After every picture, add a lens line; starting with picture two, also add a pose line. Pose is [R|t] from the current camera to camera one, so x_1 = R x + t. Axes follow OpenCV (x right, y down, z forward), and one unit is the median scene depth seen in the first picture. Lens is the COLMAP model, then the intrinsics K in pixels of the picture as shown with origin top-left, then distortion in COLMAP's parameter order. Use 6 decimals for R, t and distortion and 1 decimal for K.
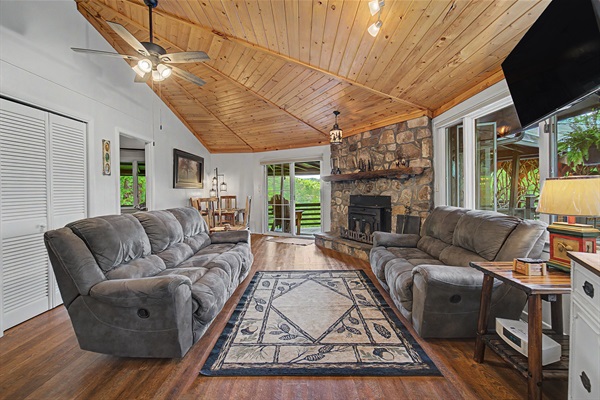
lens RADIAL K [[254.8, 0, 281.9], [0, 254.8, 194.7], [0, 0, 1]] dist [0.009540, -0.000521]
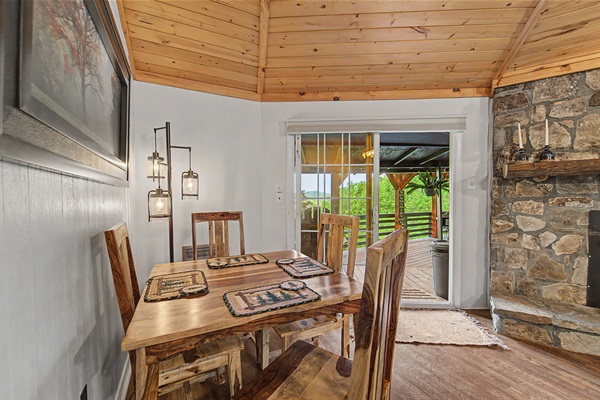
lens RADIAL K [[254.8, 0, 300.1], [0, 254.8, 205.4], [0, 0, 1]] dist [0.009540, -0.000521]
pose [[0.872697, -0.004633, 0.488239, -0.461725], [-0.002077, 0.999911, 0.013200, -0.014563], [-0.488257, -0.012534, 0.872610, 1.116900]]
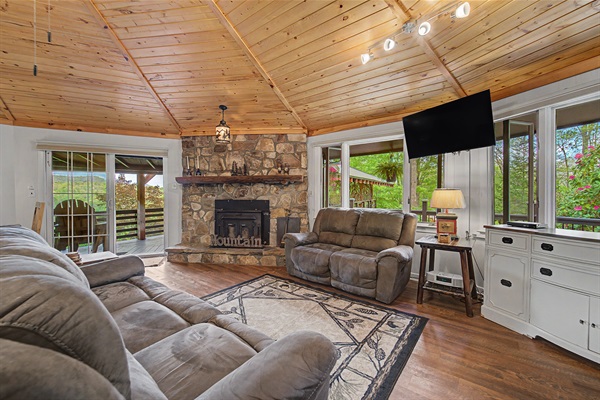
lens RADIAL K [[254.8, 0, 301.0], [0, 254.8, 198.1], [0, 0, 1]] dist [0.009540, -0.000521]
pose [[0.576795, 0.003734, 0.816880, -0.389622], [0.002600, 0.999976, -0.006408, 0.004005], [-0.816885, 0.005820, 0.576772, 0.284439]]
